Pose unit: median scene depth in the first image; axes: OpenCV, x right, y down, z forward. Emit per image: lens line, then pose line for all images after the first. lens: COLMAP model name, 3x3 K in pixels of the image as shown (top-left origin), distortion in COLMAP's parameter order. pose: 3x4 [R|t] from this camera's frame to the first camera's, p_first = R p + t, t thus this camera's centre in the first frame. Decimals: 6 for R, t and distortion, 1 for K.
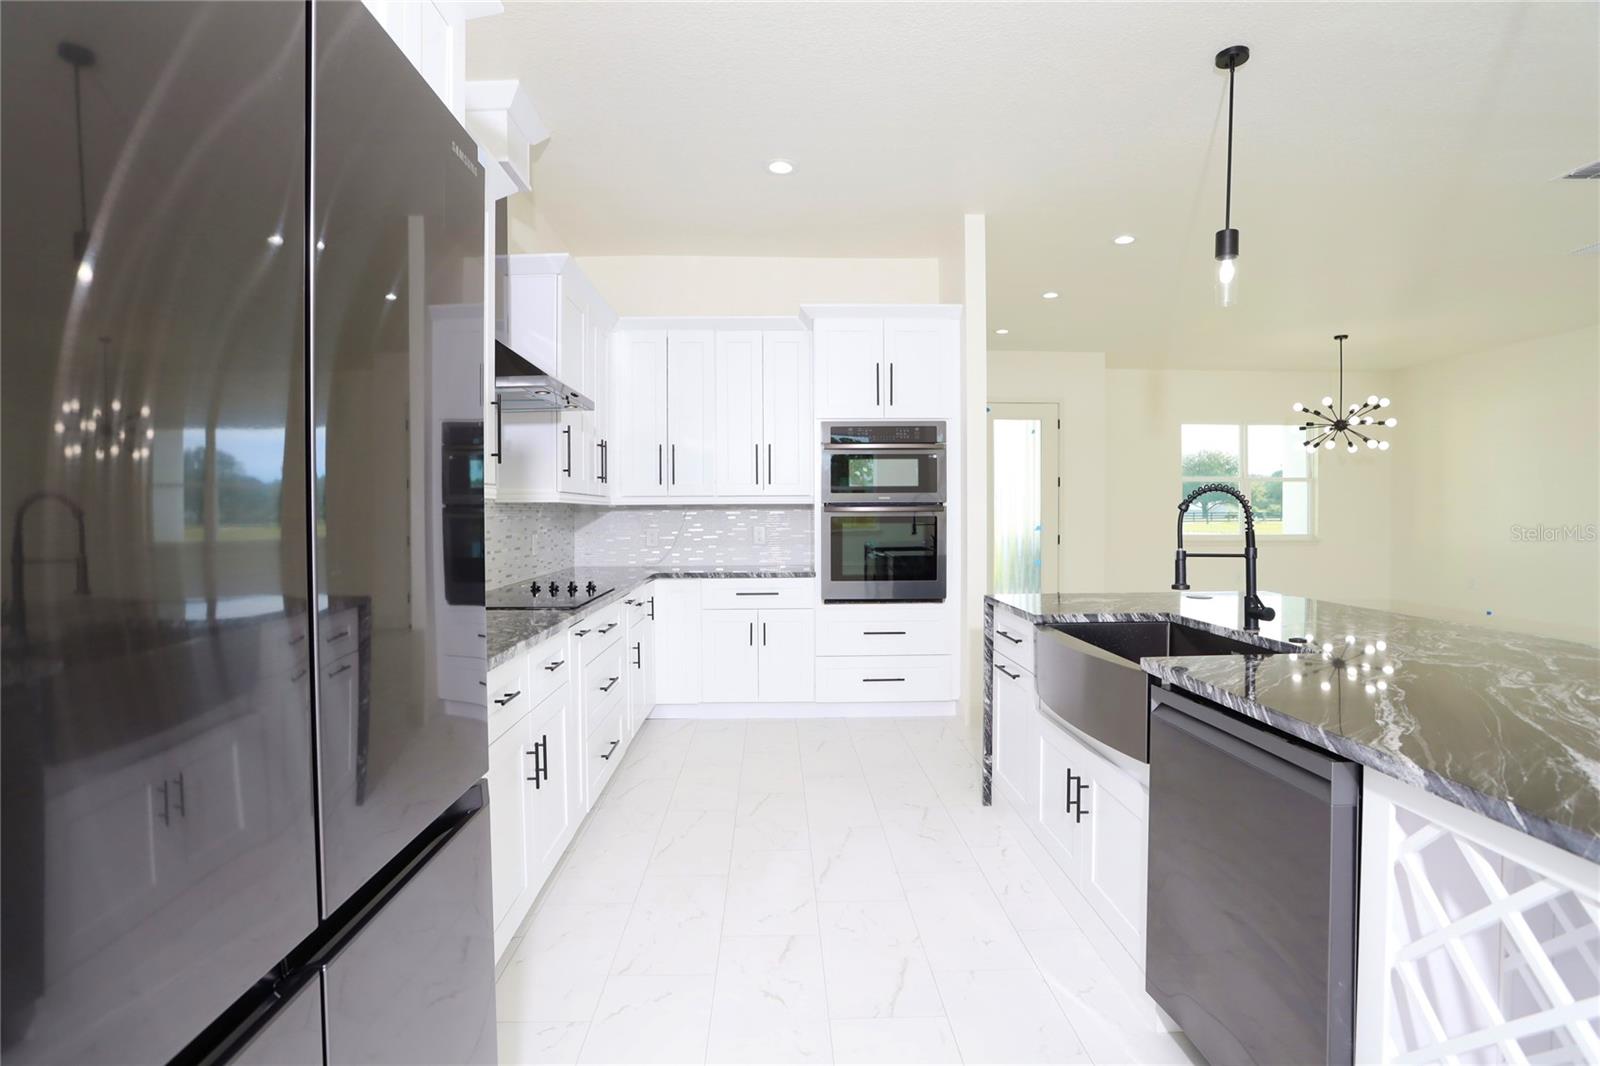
lens RADIAL K [[781.6, 0, 786.2], [0, 781.6, 527.4], [0, 0, 1]] dist [-0.077910, 0.033953]
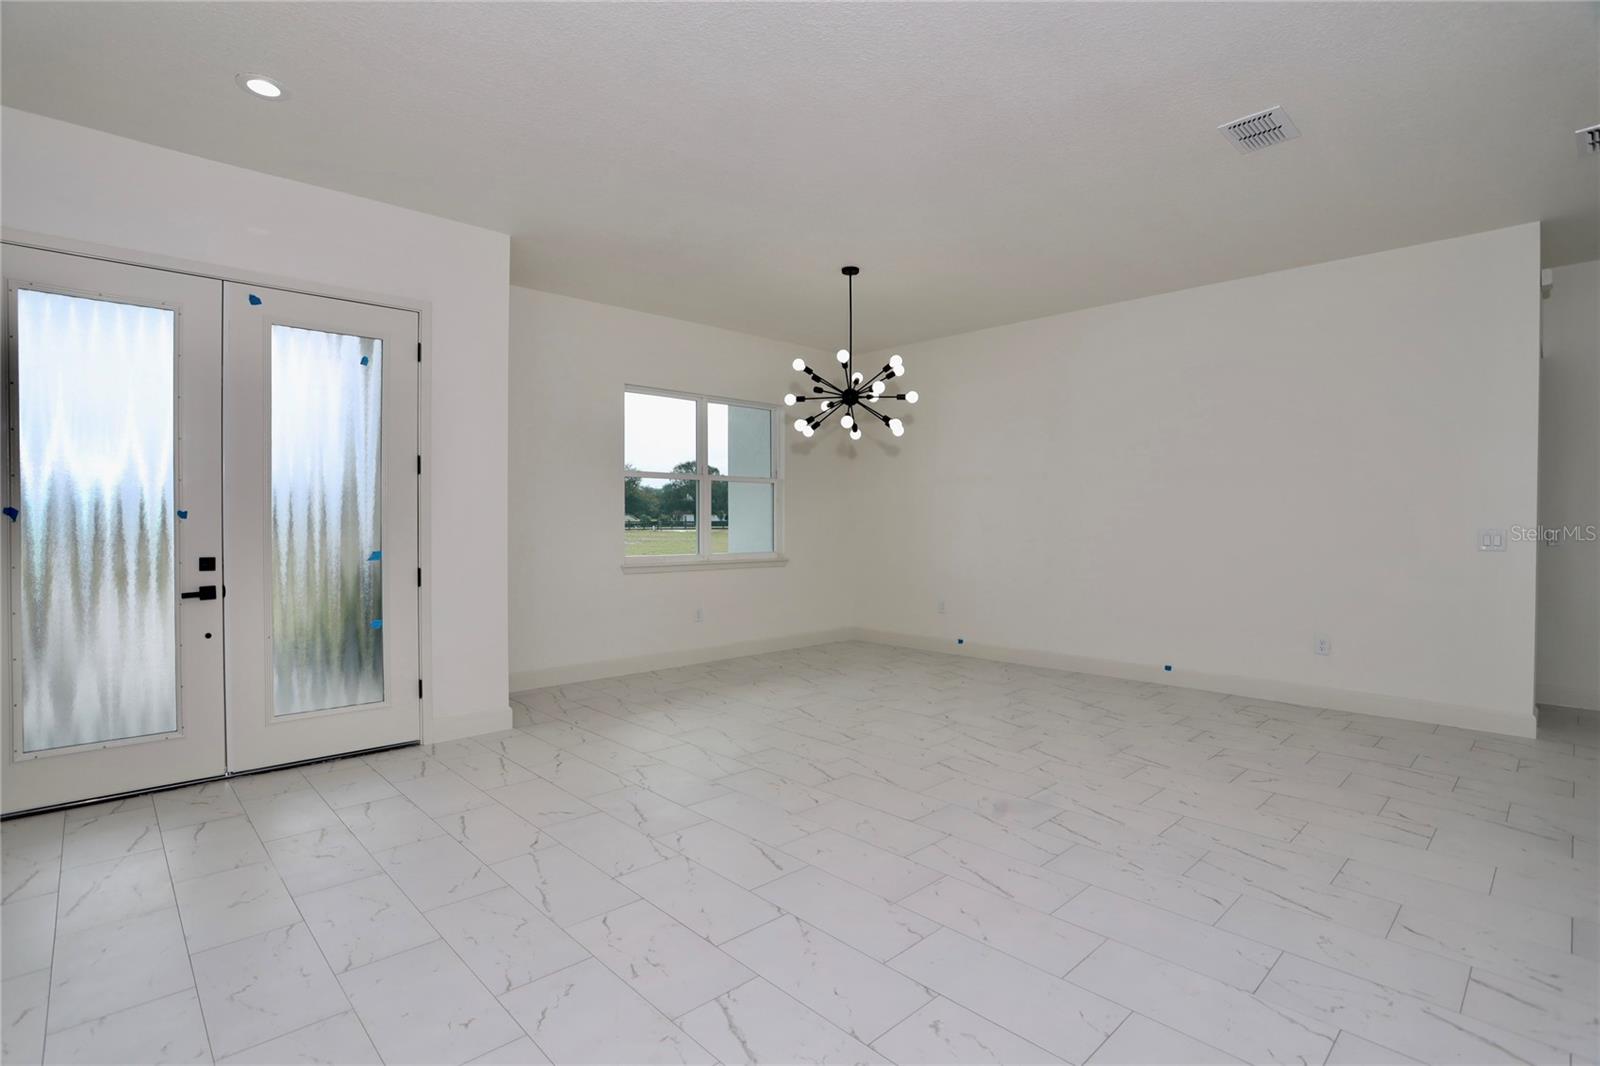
lens RADIAL K [[777.8, 0, 787.3], [0, 777.8, 527.8], [0, 0, 1]] dist [-0.074338, 0.033546]
pose [[0.744553, -0.003465, 0.667555, 0.355142], [0.010479, 0.999924, -0.006498, -0.020115], [-0.667481, 0.011833, 0.744533, 0.833715]]
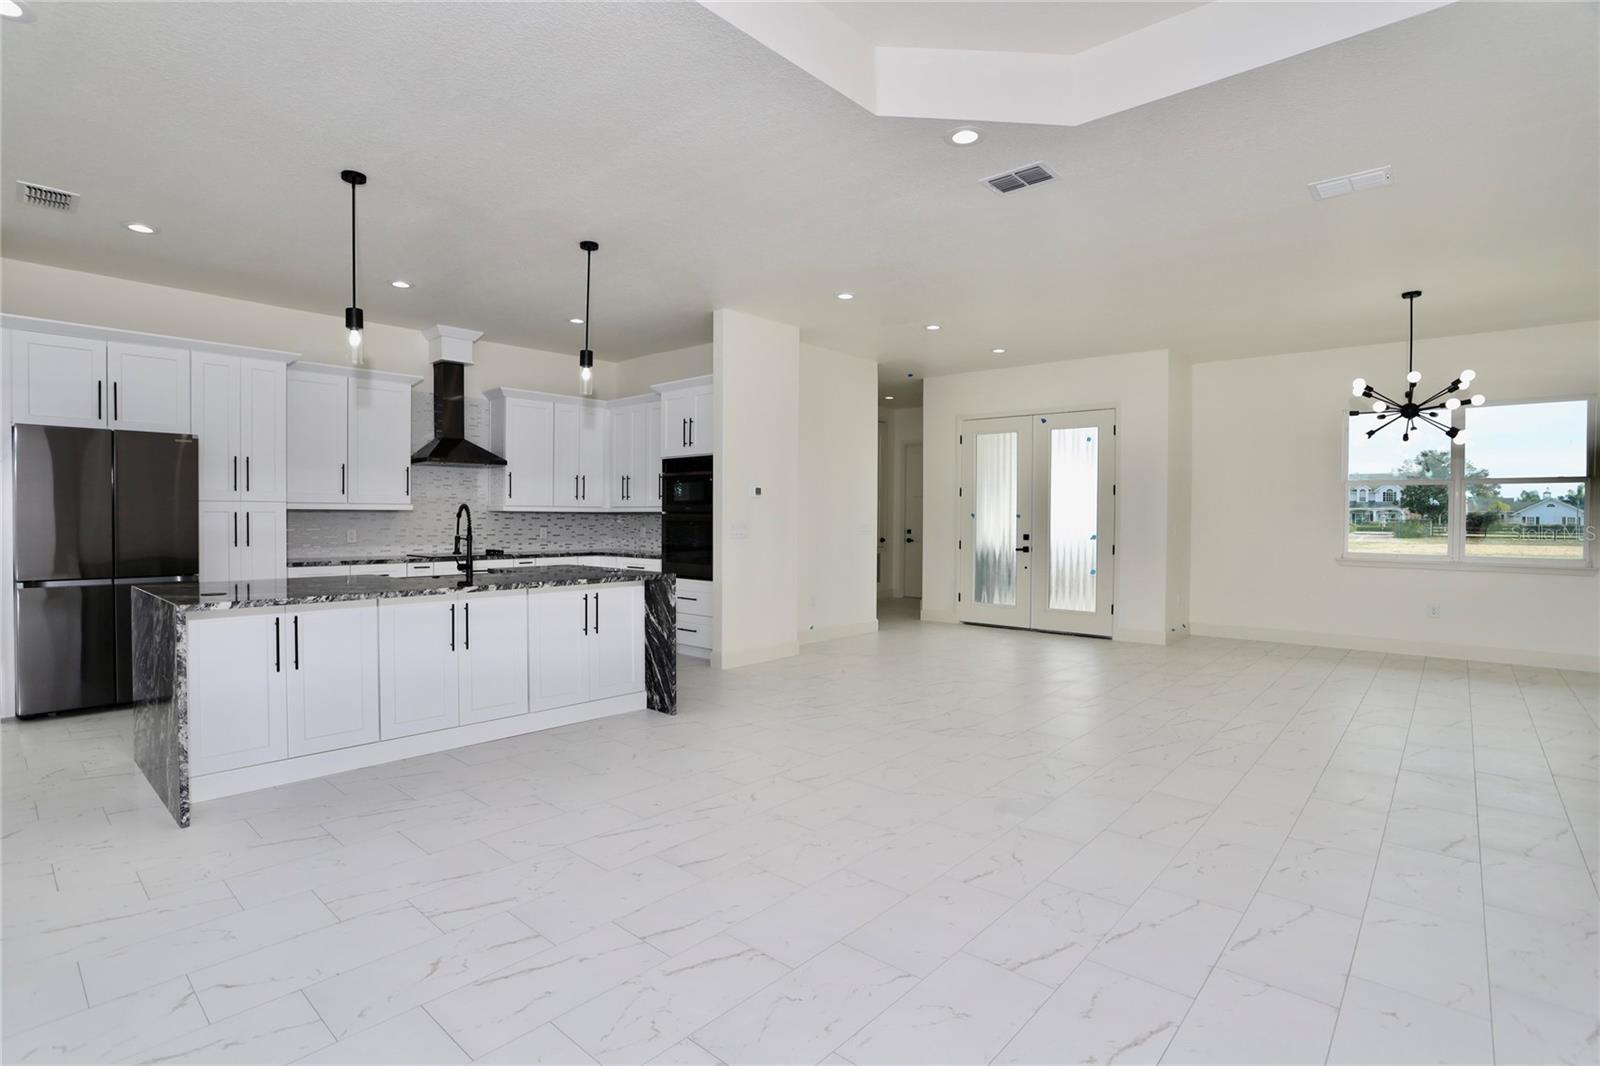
lens RADIAL K [[777.8, 0, 787.3], [0, 777.8, 527.8], [0, 0, 1]] dist [-0.074338, 0.033546]
pose [[0.729536, 0.019075, -0.683676, 1.290918], [-0.023066, 0.999729, 0.003280, -0.009692], [0.683553, 0.013377, 0.729778, 0.041954]]
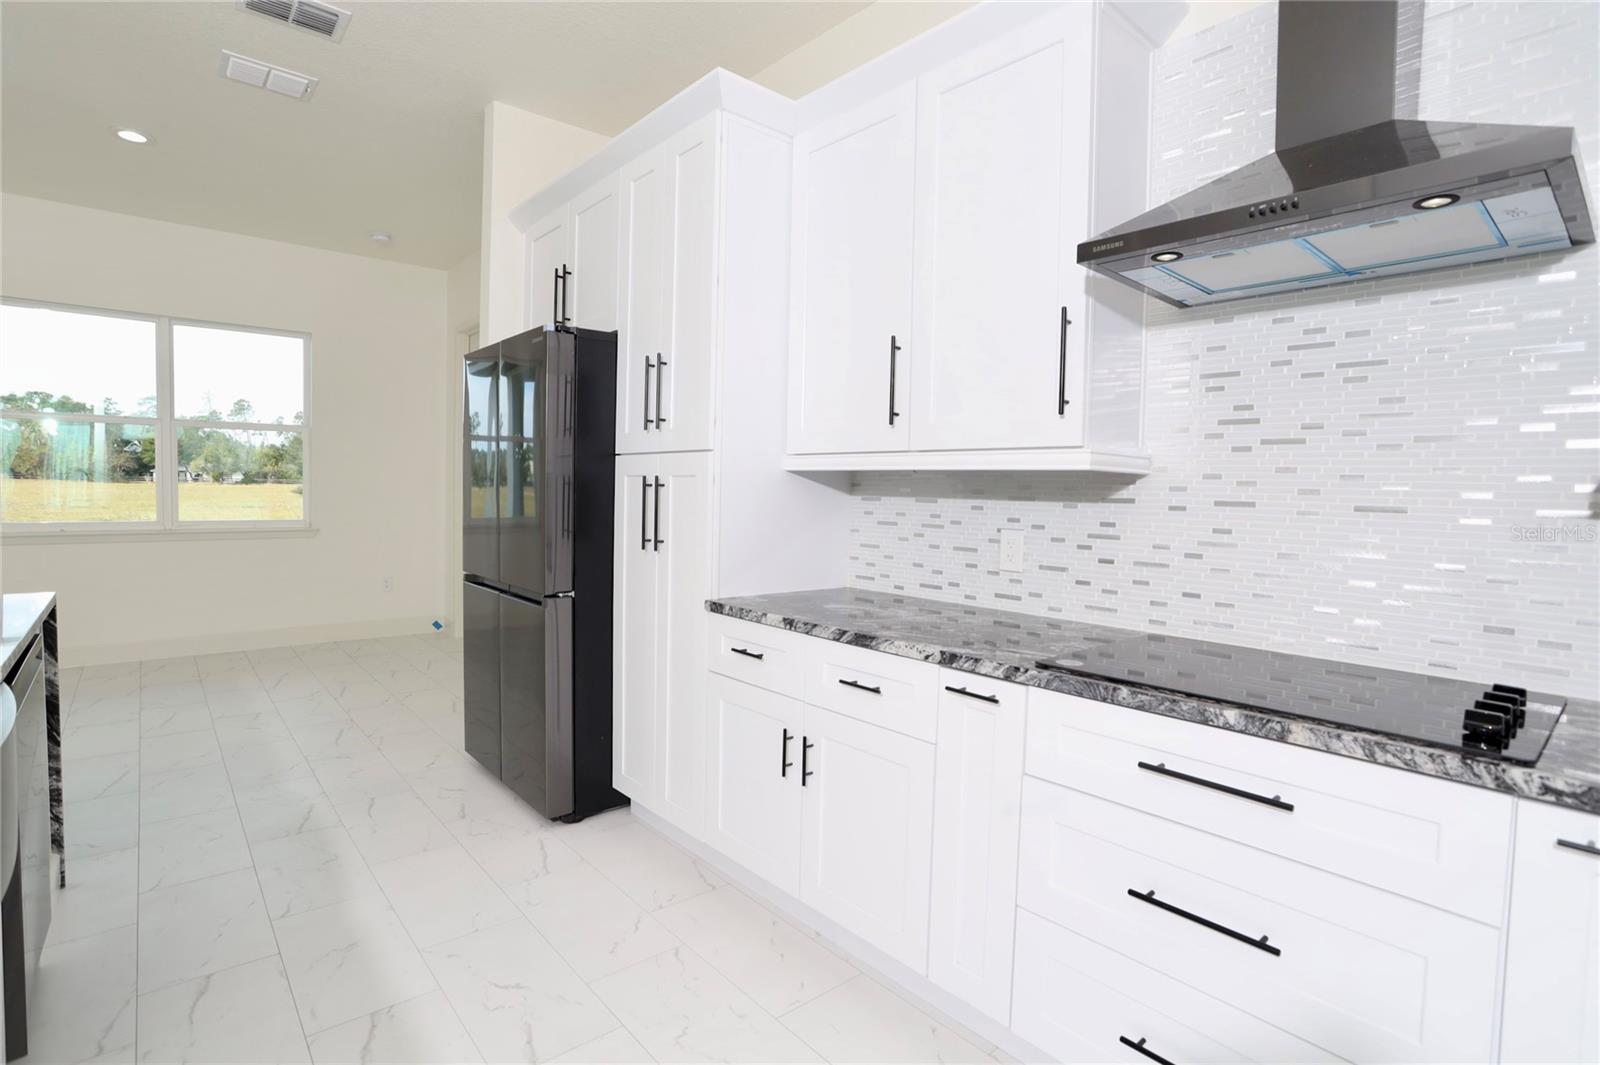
lens RADIAL K [[786.5, 0, 786.1], [0, 786.5, 536.7], [0, 0, 1]] dist [-0.076292, 0.036940]
pose [[-0.775095, 0.027294, -0.631255, 0.135658], [-0.030371, 0.996302, 0.080369, -0.015628], [0.631114, 0.081466, -0.771400, 0.826804]]
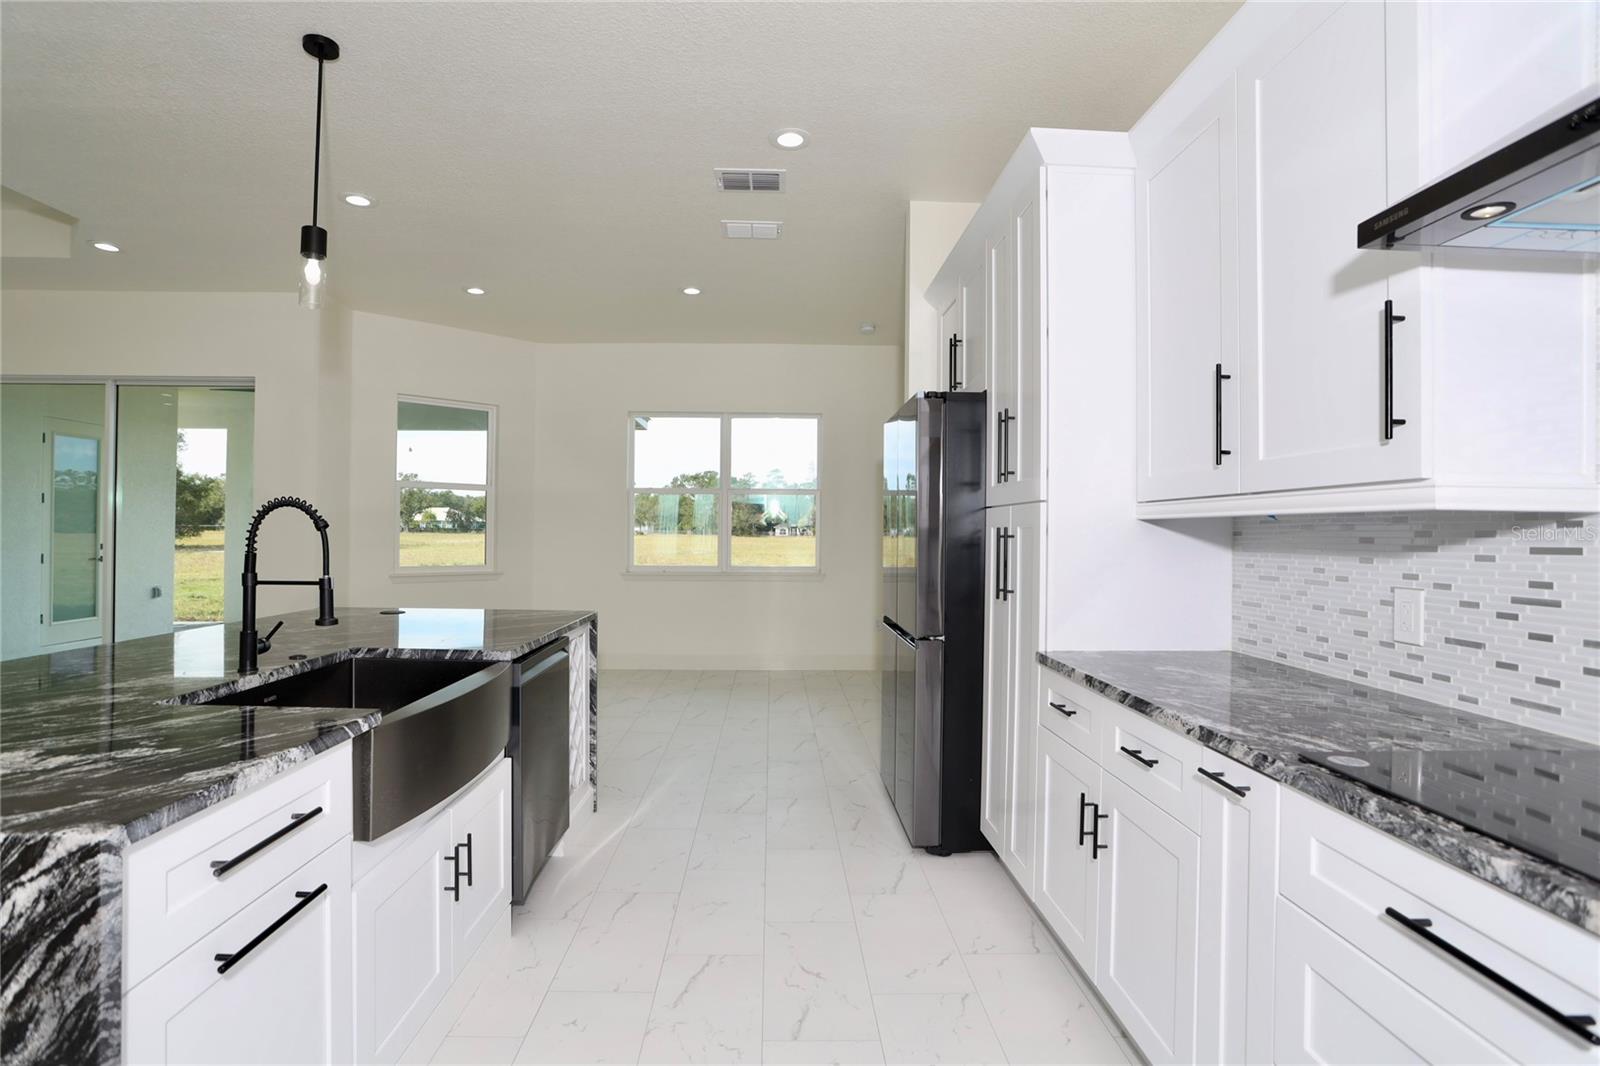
lens RADIAL K [[775.4, 0, 789.4], [0, 775.4, 536.4], [0, 0, 1]] dist [-0.072859, 0.032097]
pose [[-0.999976, -0.005095, -0.004785, 0.012598], [-0.005218, 0.999645, 0.026109, -0.018189], [0.004650, 0.026133, -0.999648, 0.897638]]
